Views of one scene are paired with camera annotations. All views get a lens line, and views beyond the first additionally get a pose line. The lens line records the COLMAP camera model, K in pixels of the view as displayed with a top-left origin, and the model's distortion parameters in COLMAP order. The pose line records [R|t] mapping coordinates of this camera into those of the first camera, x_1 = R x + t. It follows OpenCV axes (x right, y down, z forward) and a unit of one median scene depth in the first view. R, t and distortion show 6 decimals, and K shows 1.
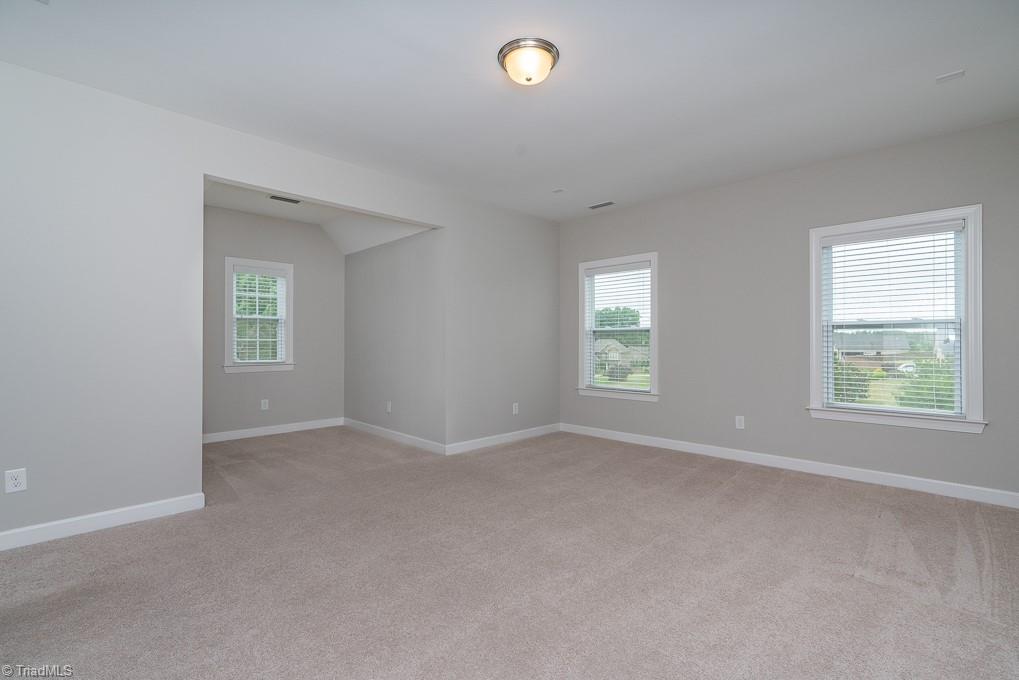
lens RADIAL K [[470.5, 0, 509.5], [0, 470.5, 340.0], [0, 0, 1]] dist [0.001104, 0.000102]
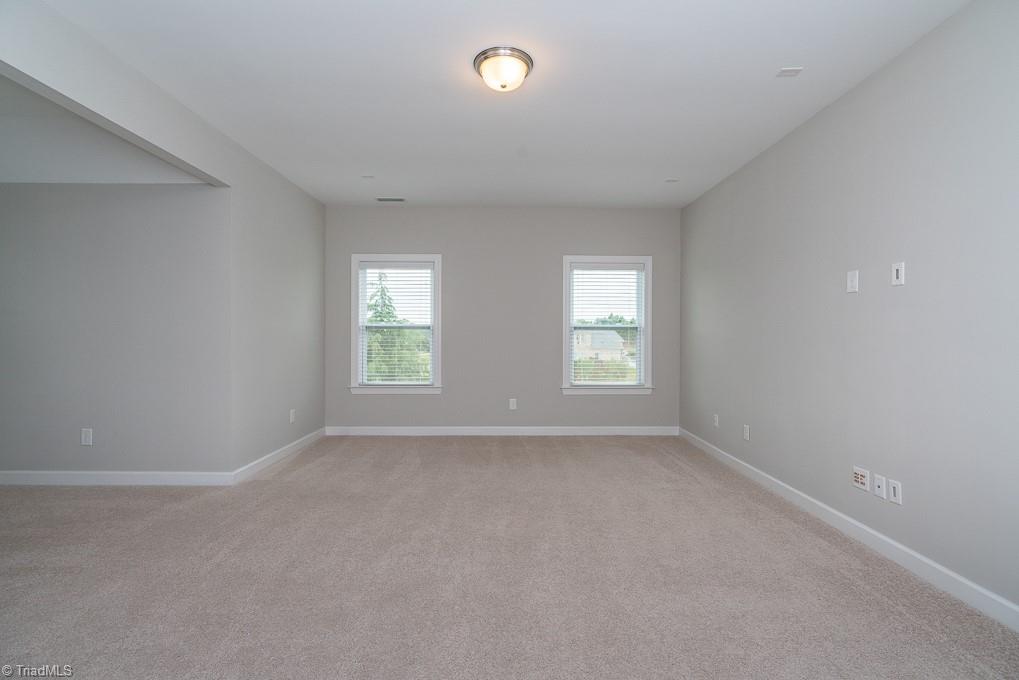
lens RADIAL K [[463.4, 0, 511.3], [0, 463.4, 333.6], [0, 0, 1]] dist [-0.030879, 0.000017]
pose [[0.690852, 0.005220, 0.722977, -0.339901], [-0.008158, 0.999967, 0.000576, -0.008322], [-0.722950, -0.006296, 0.690872, 0.150404]]
